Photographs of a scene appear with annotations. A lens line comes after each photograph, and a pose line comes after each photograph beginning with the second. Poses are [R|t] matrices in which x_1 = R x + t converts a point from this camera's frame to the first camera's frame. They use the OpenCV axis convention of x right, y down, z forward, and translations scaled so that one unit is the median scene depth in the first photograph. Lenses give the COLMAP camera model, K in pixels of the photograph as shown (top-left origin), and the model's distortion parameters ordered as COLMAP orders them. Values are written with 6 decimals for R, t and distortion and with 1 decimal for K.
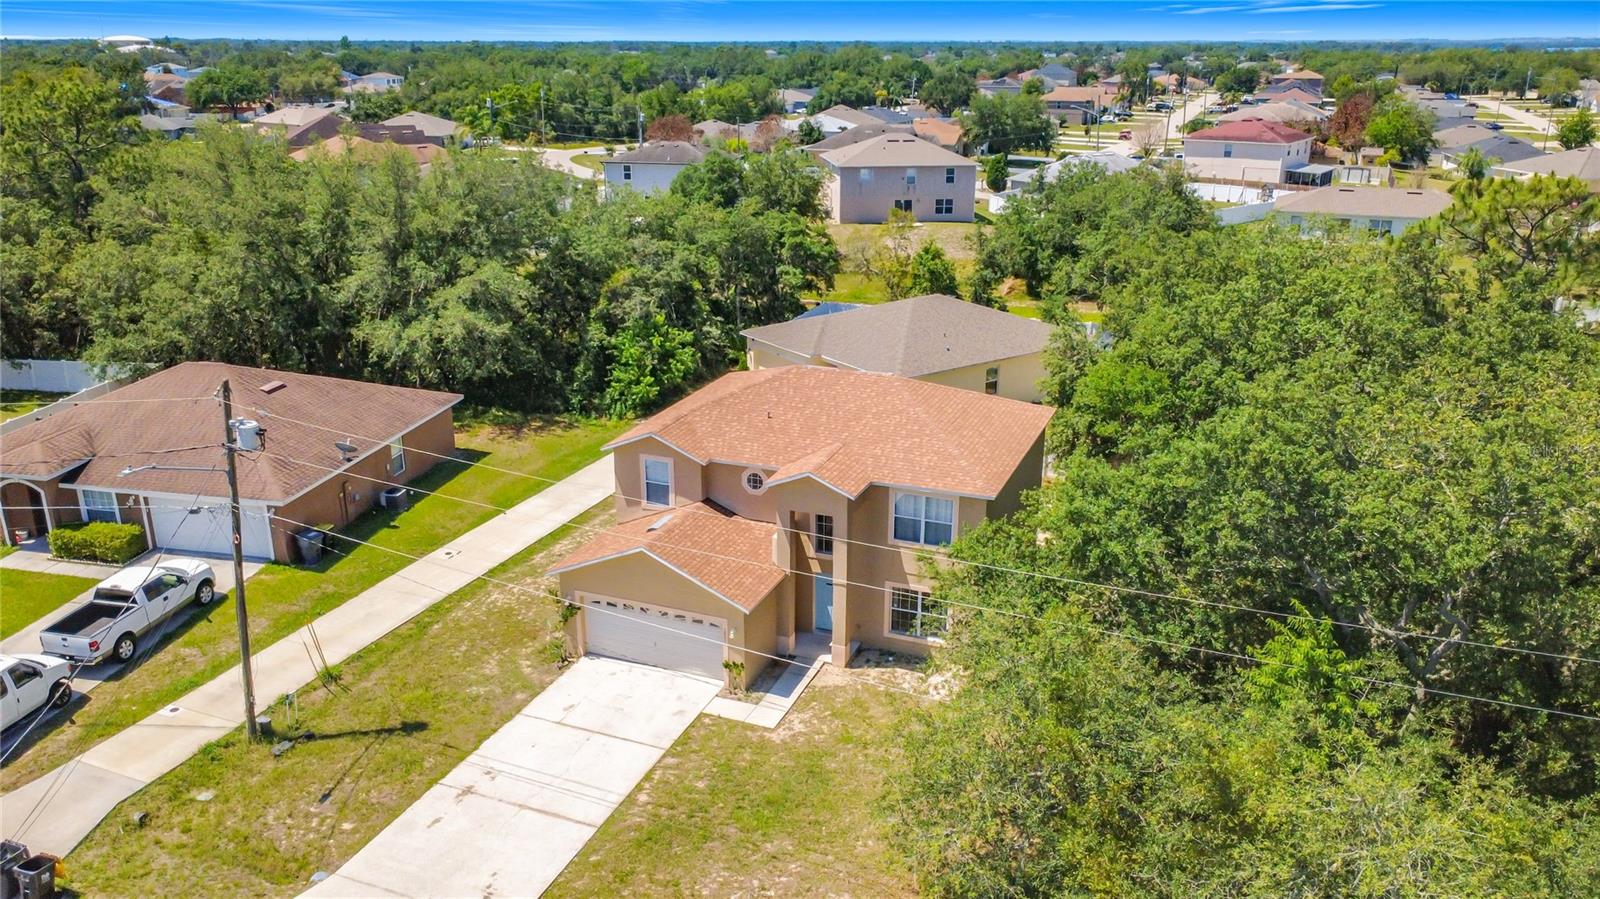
lens RADIAL K [[1201.4, 0, 800.0], [0, 1201.4, 449.5], [0, 0, 1]] dist [0.003335, 0.000323]
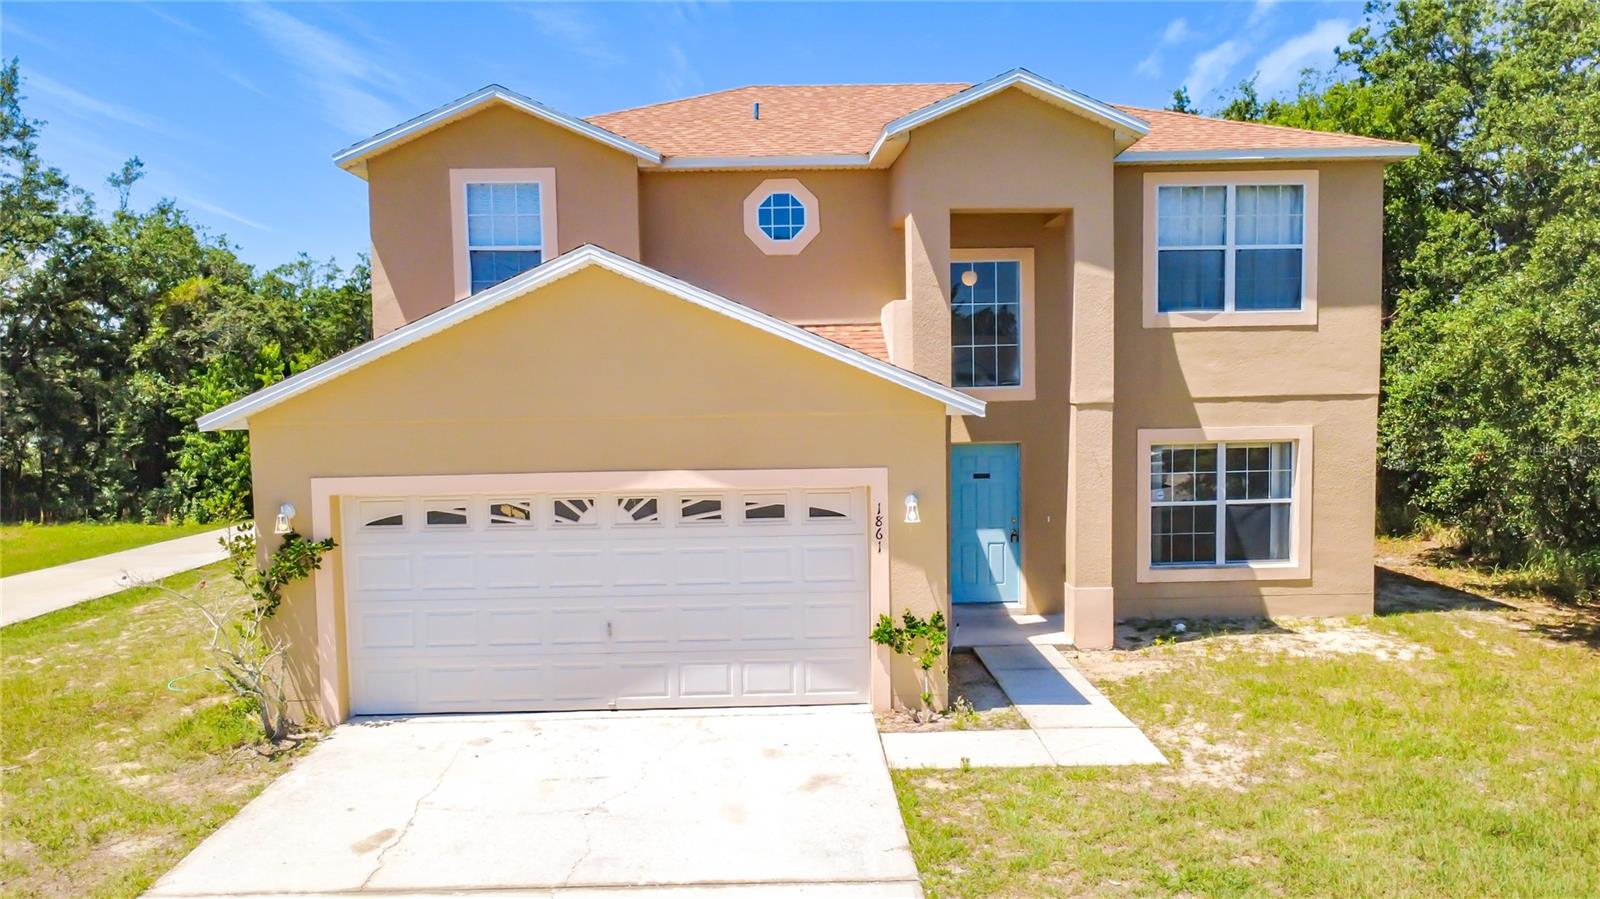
lens RADIAL K [[1201.4, 0, 800.0], [0, 1201.4, 449.5], [0, 0, 1]] dist [0.003335, 0.000323]
pose [[0.918631, -0.042810, 0.392790, -0.162887], [0.147016, 0.959769, -0.239226, 0.166432], [-0.366747, 0.277507, 0.887968, 0.584034]]
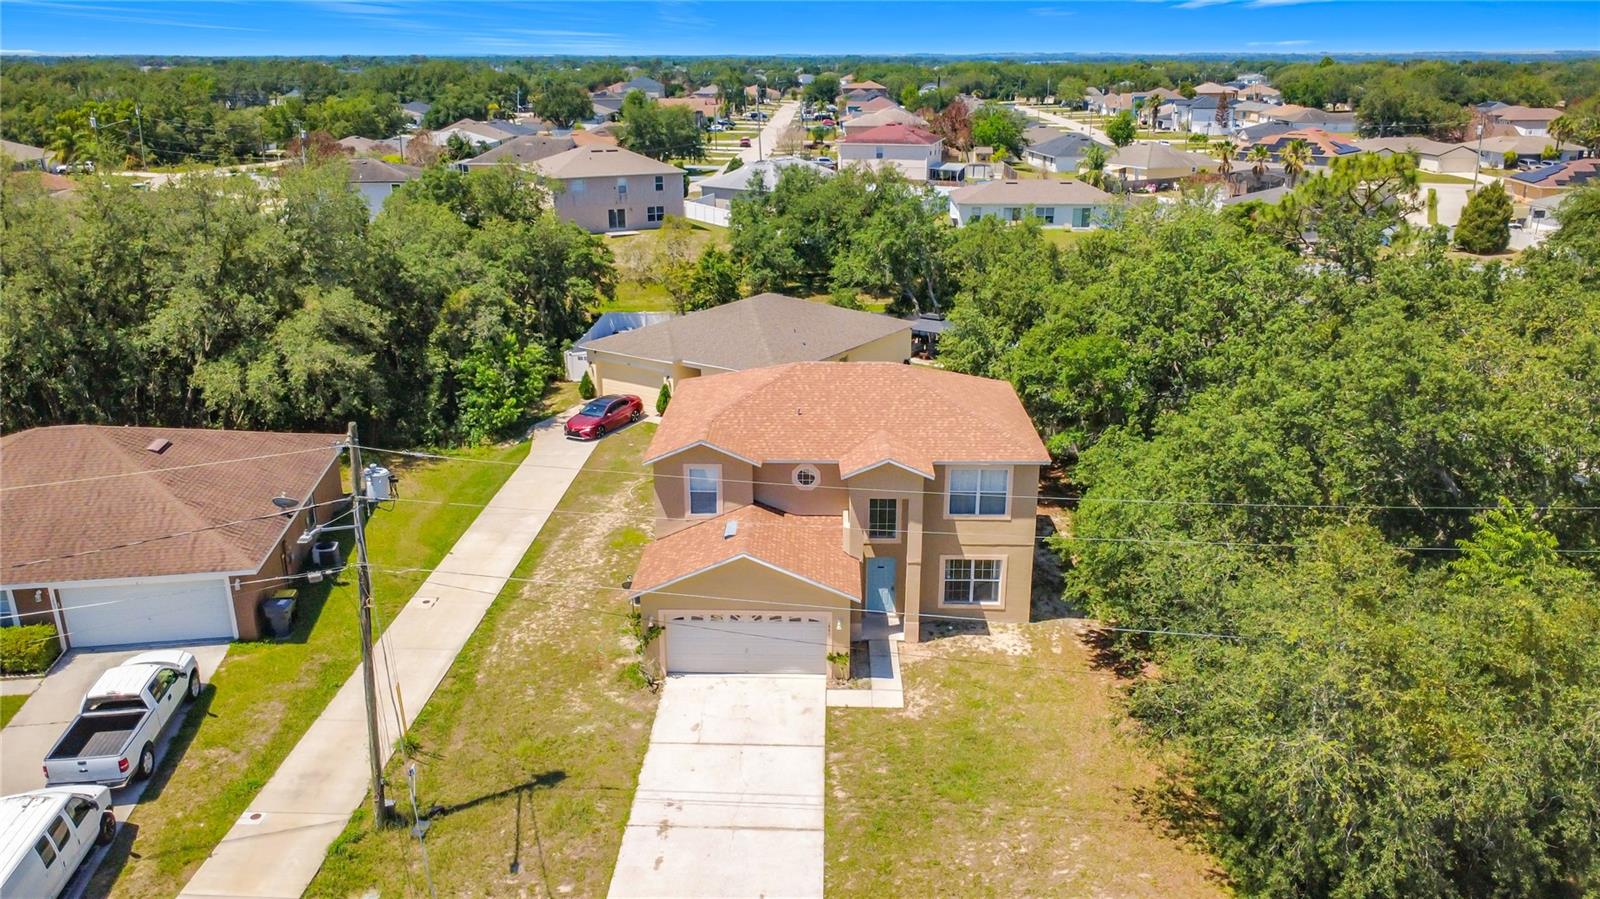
lens RADIAL K [[1176.3, 0, 800.0], [0, 1176.3, 449.5], [0, 0, 1]] dist [0.005043, 0.001145]
pose [[0.937019, -0.112076, 0.330809, -0.320089], [0.113607, 0.993416, 0.014769, -0.010514], [-0.330287, 0.023743, 0.943582, 0.053144]]
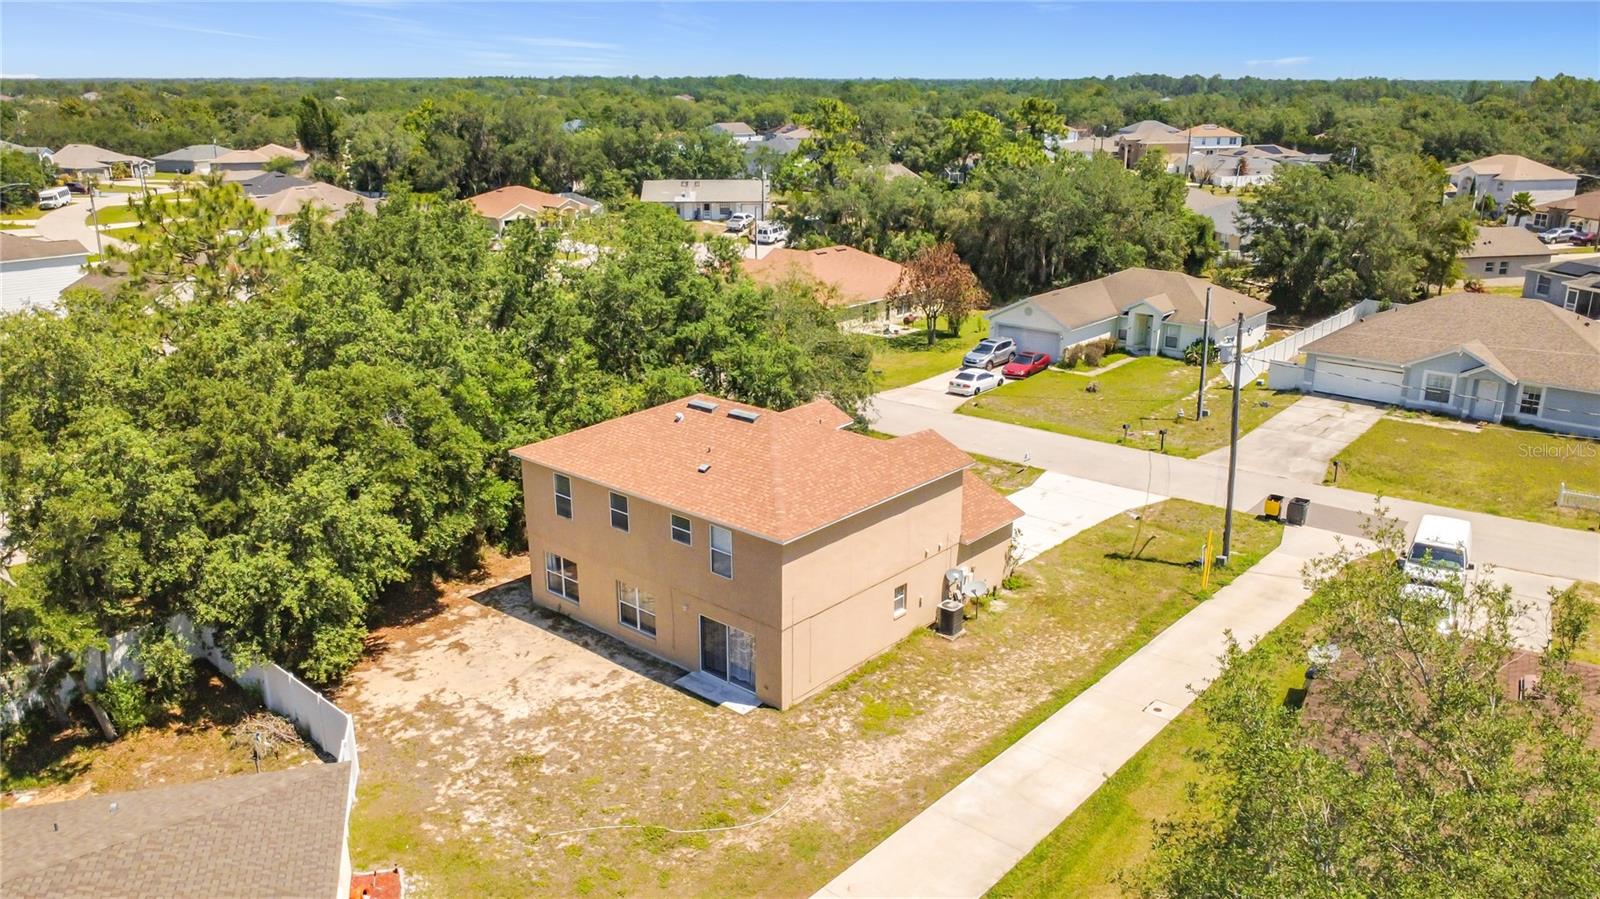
lens RADIAL K [[1201.4, 0, 800.0], [0, 1201.4, 449.5], [0, 0, 1]] dist [0.003335, 0.000323]
pose [[-0.943836, -0.096096, 0.316132, -0.314245], [0.110402, 0.810066, 0.575851, -0.564667], [-0.311425, 0.578410, -0.753960, 1.635268]]
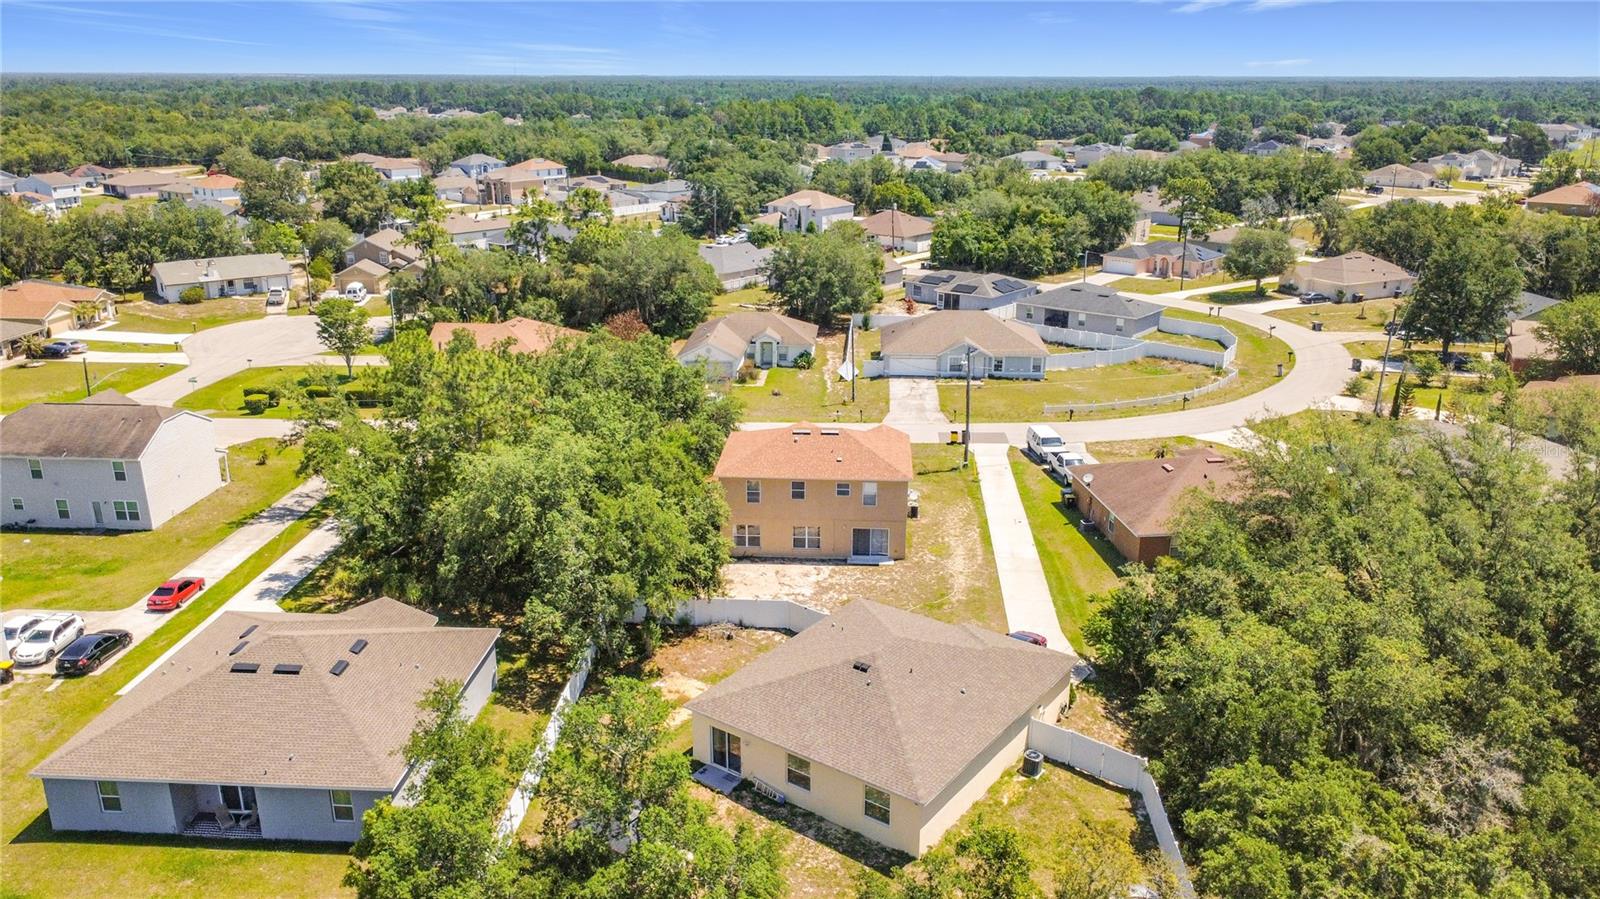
lens RADIAL K [[1230.4, 0, 800.0], [0, 1230.4, 449.5], [0, 0, 1]] dist [0.009599, 0.003934]
pose [[-0.947309, 0.095650, -0.305706, 0.641724], [-0.106554, 0.805929, 0.582344, -1.139662], [0.302079, 0.584235, -0.753272, 2.371033]]
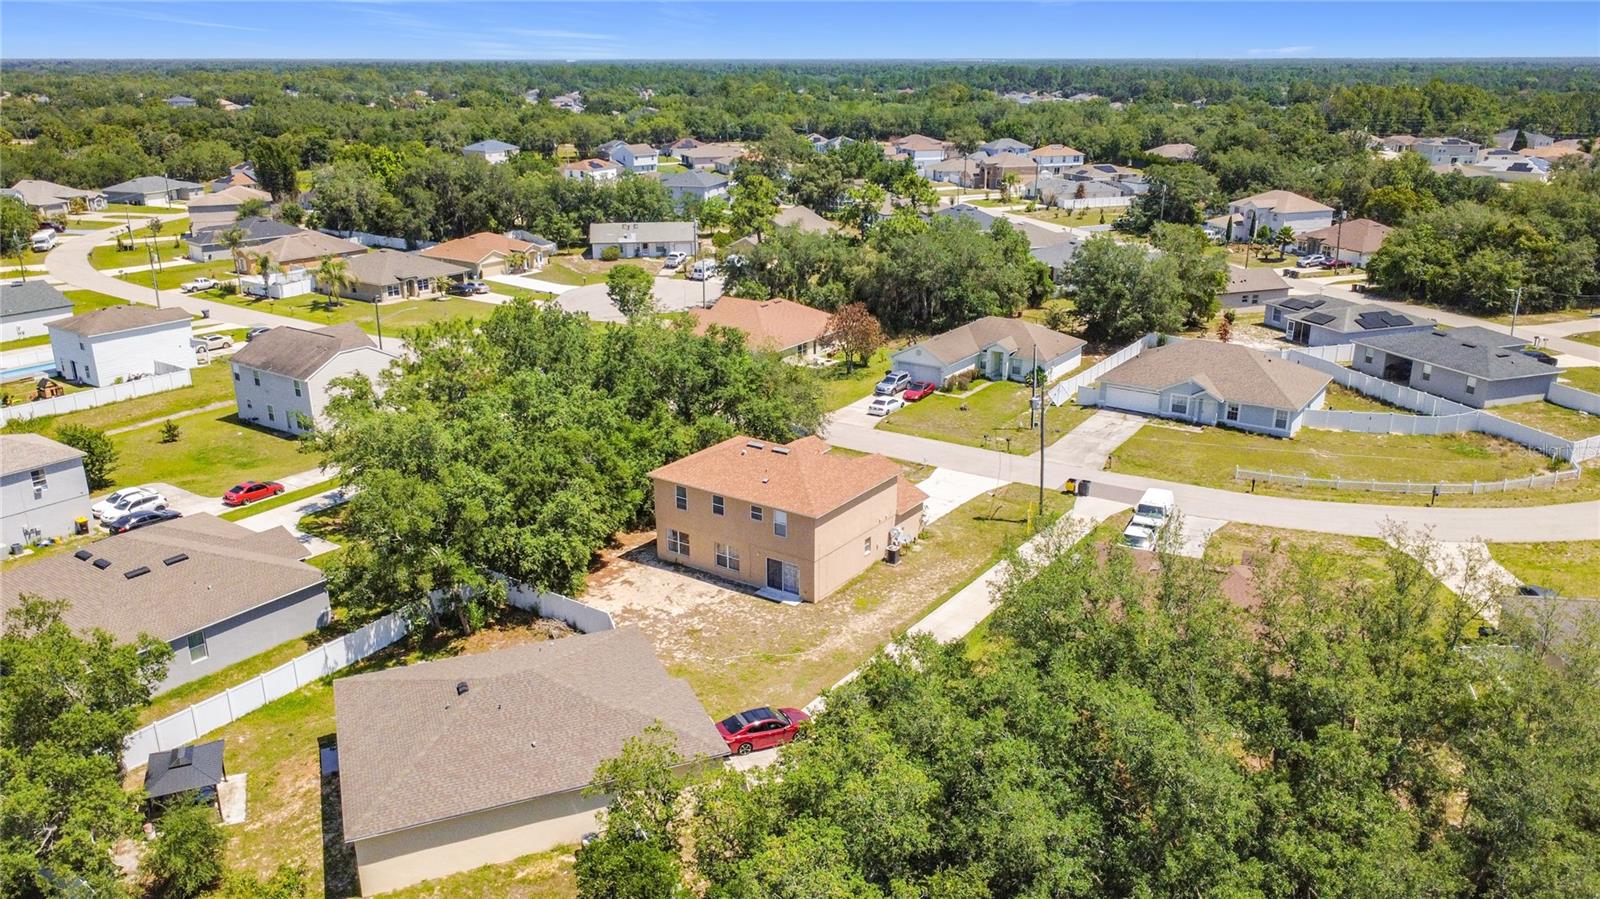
lens RADIAL K [[1225.7, 0, 785.4], [0, 1225.7, 421.0], [0, 0, 1]] dist [0.019223, -0.000345]
pose [[-0.971609, -0.062077, 0.228305, -0.383354], [0.085026, 0.808884, 0.581788, -1.109370], [-0.220788, 0.584682, -0.780641, 2.276091]]
